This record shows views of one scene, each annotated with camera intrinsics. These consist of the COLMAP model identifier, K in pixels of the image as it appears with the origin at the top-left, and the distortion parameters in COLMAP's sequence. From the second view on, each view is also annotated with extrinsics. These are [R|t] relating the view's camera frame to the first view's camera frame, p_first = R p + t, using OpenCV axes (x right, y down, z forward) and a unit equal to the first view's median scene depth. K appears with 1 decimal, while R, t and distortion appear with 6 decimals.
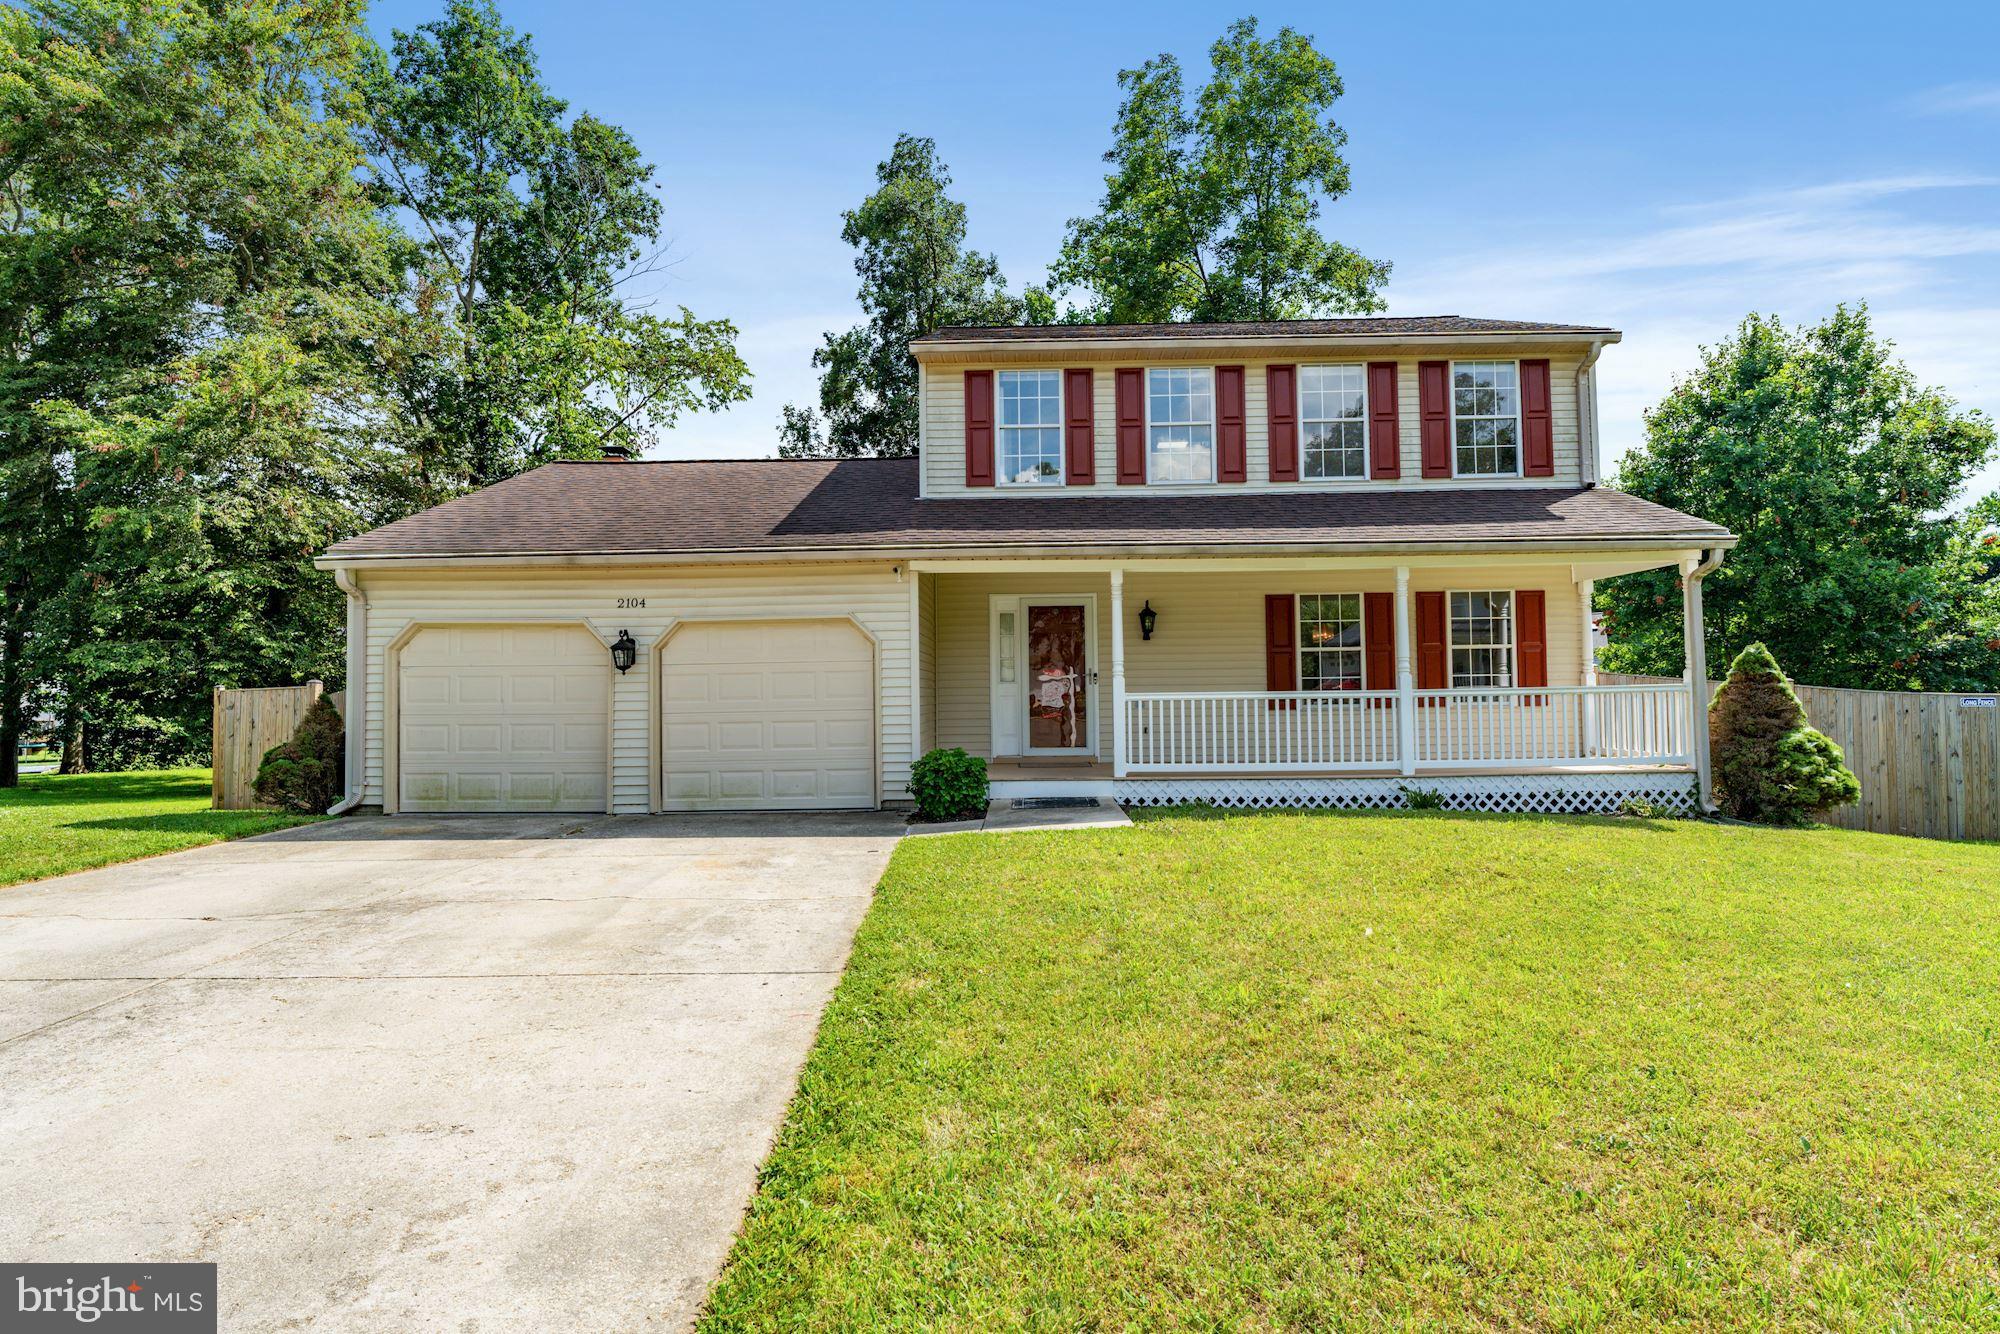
lens RADIAL K [[956.2, 0, 1009.9], [0, 956.2, 656.1], [0, 0, 1]] dist [0.000192, 0.000700]
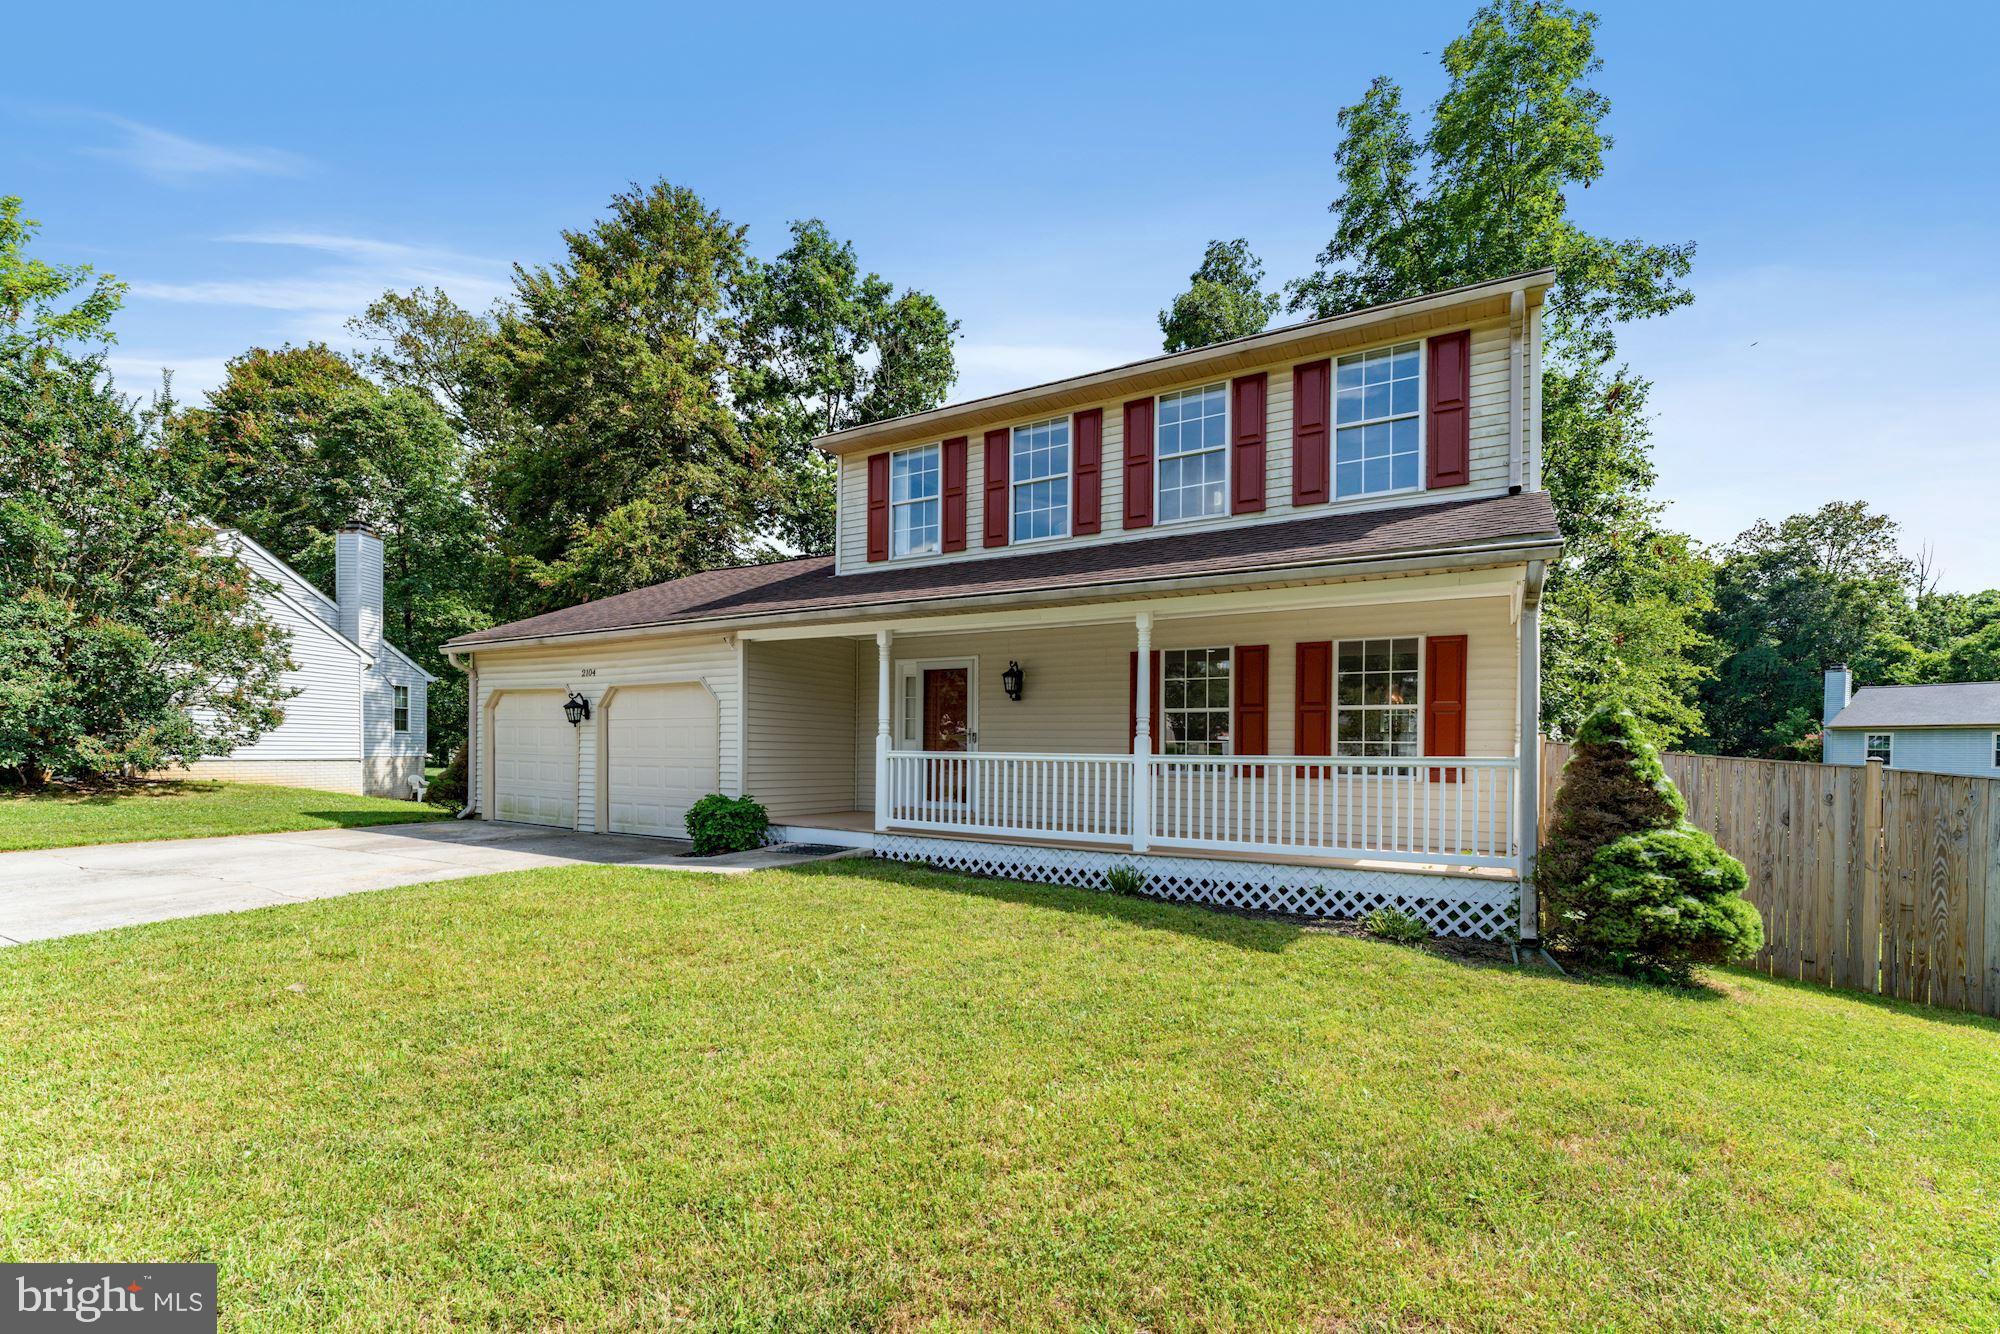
lens RADIAL K [[809.3, 0, 1011.4], [0, 809.3, 750.7], [0, 0, 1]] dist [-0.000157, 0.000142]
pose [[0.880823, 0.025414, -0.472763, 0.546380], [-0.008427, 0.999242, 0.038015, 0.003991], [0.473371, -0.029501, 0.880369, 0.243588]]
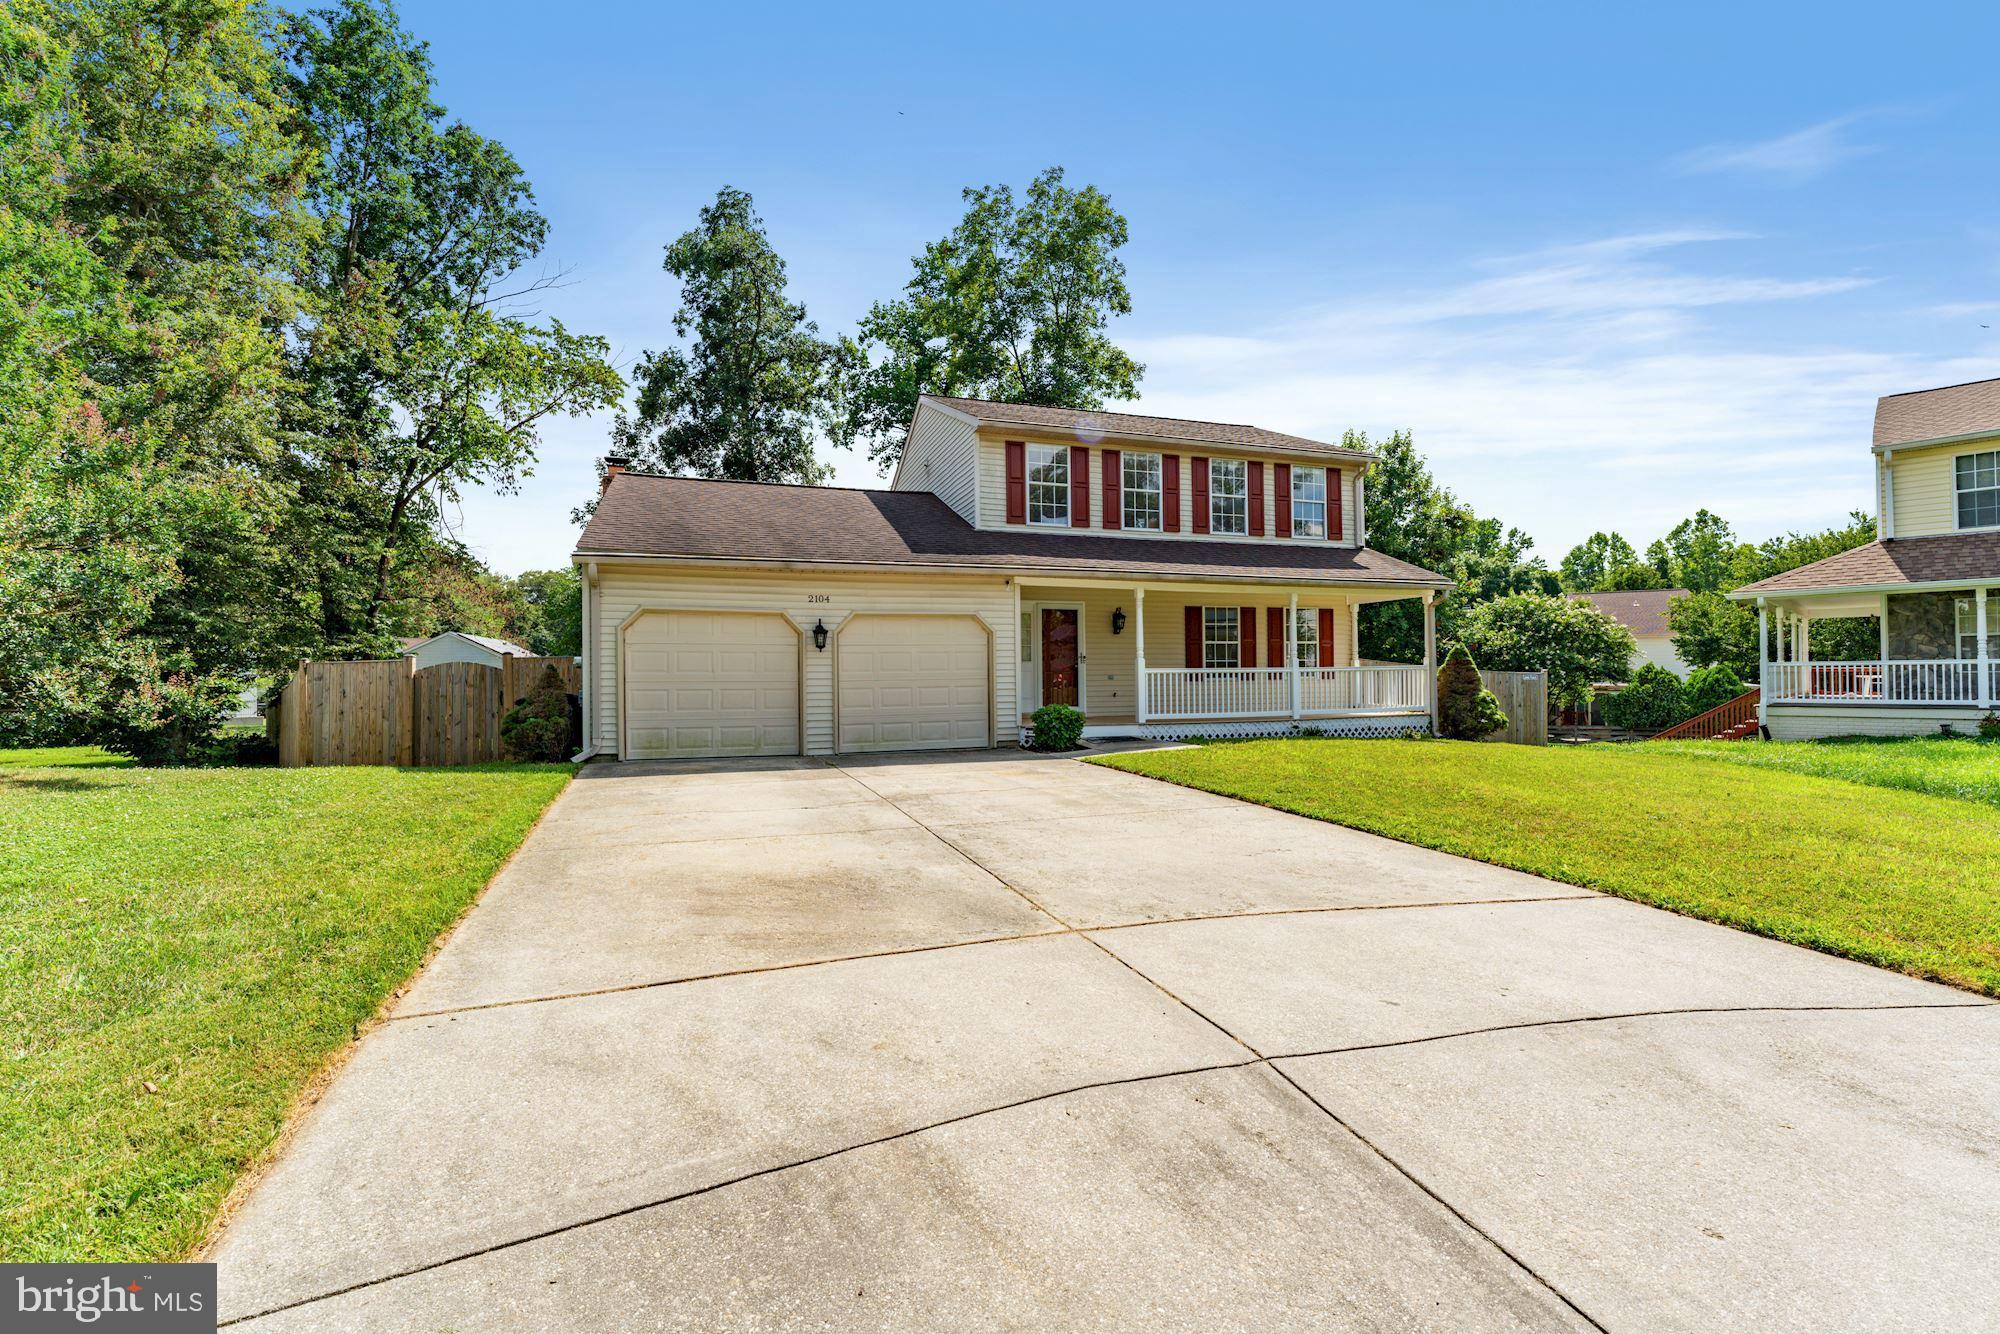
lens RADIAL K [[799.7, 0, 995.2], [0, 799.7, 672.5], [0, 0, 1]] dist [-0.003085, -0.000003]
pose [[0.946724, 0.005061, 0.322005, -0.440095], [-0.016498, 0.999326, 0.032800, 0.005702], [-0.321622, -0.036365, 0.946170, -0.123077]]
